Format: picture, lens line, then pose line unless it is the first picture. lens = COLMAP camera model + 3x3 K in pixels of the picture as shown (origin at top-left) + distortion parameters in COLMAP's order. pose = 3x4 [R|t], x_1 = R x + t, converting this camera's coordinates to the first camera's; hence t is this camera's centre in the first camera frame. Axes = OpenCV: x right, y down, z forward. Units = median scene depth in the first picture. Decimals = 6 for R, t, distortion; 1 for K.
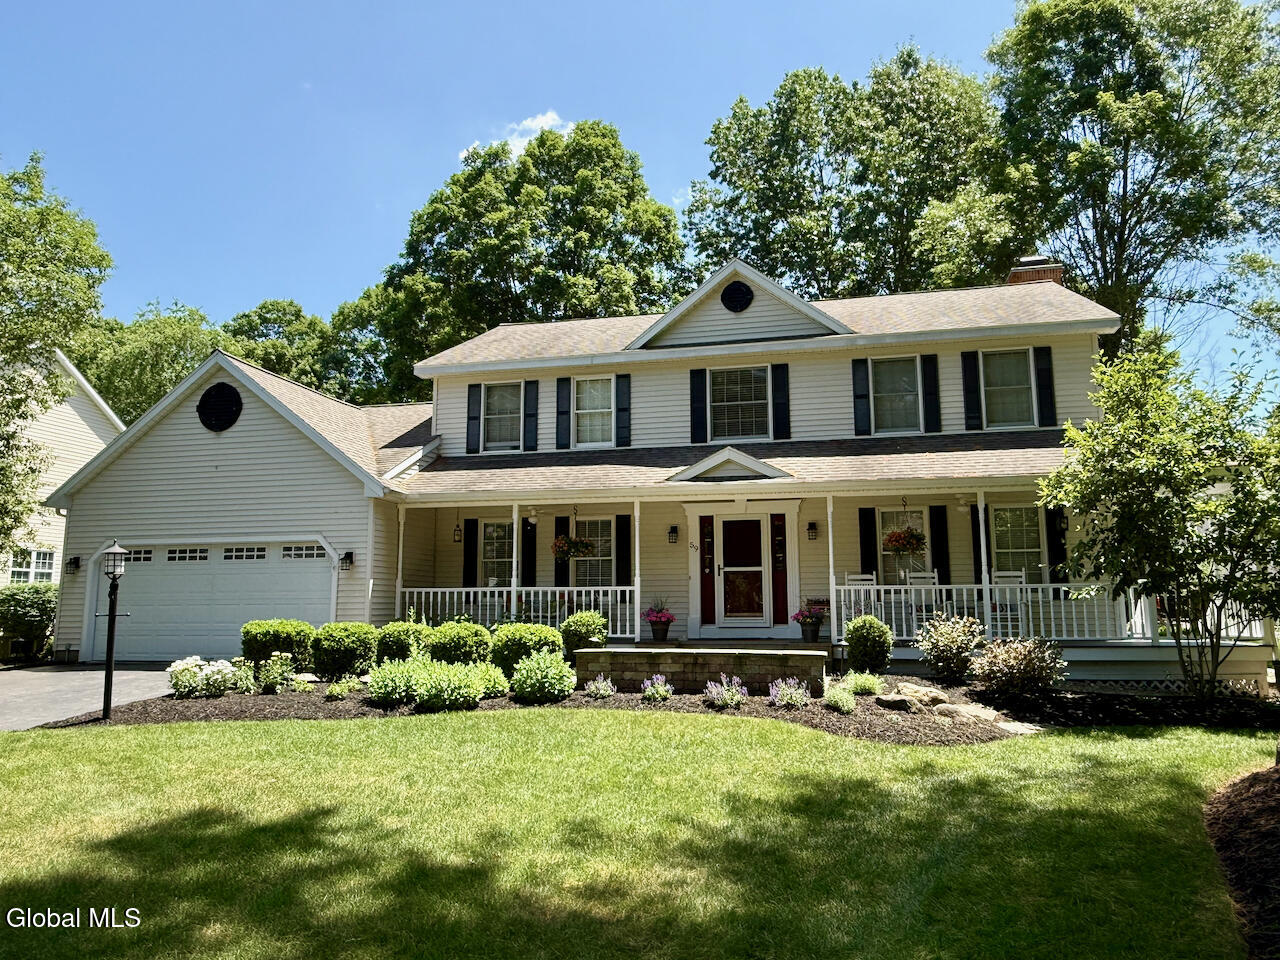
lens RADIAL K [[896.7, 0, 640.0], [0, 896.7, 480.0], [0, 0, 1]] dist [-0.000314, -0.002122]
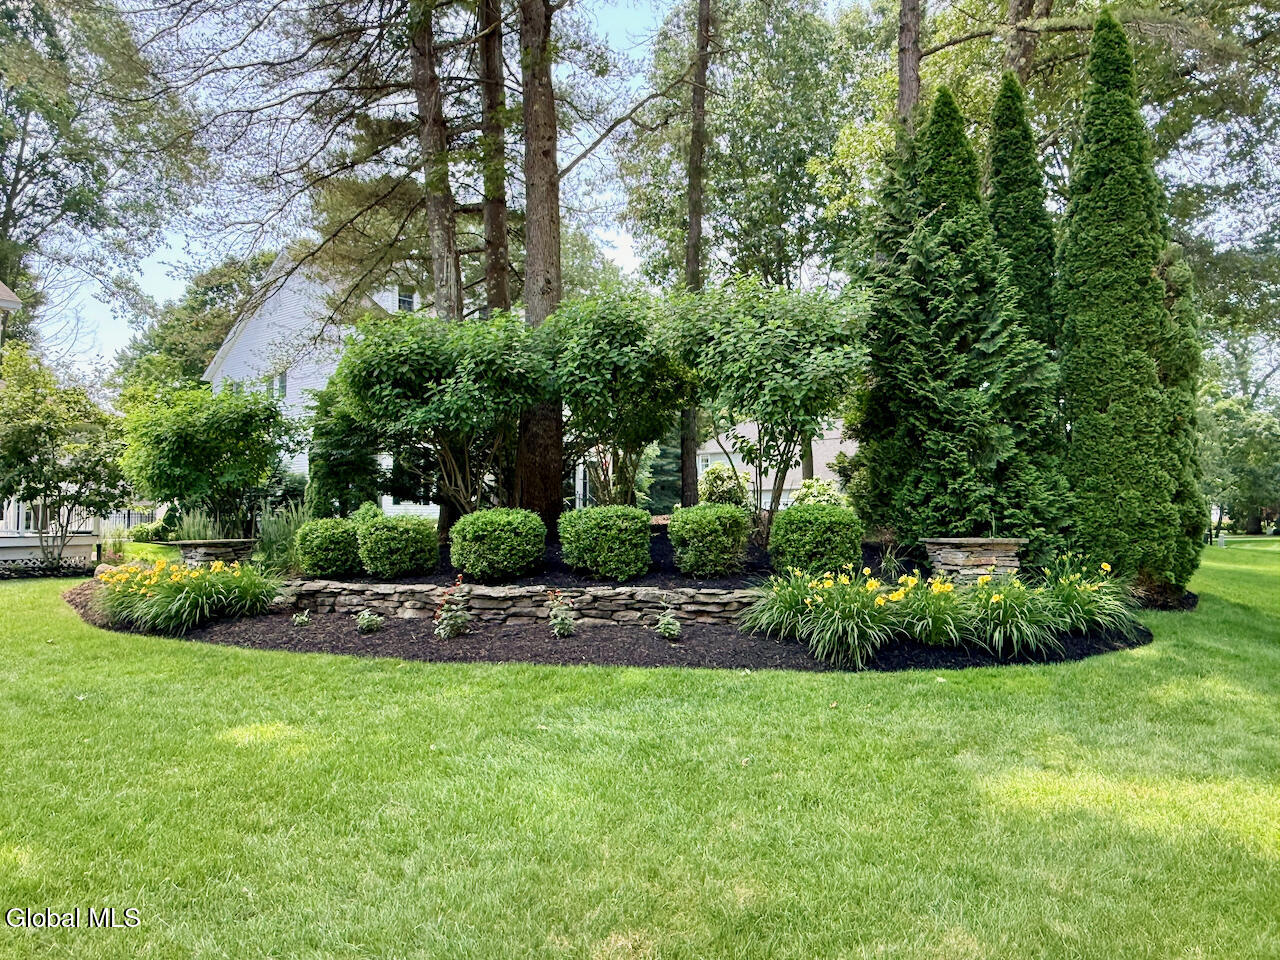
lens RADIAL K [[896.7, 0, 640.0], [0, 896.7, 480.0], [0, 0, 1]] dist [-0.000314, -0.002122]
pose [[0.411521, 0.039335, 0.910551, -0.303515], [-0.122520, 0.992387, 0.012502, -0.044161], [-0.903128, -0.116706, 0.413208, -0.444420]]
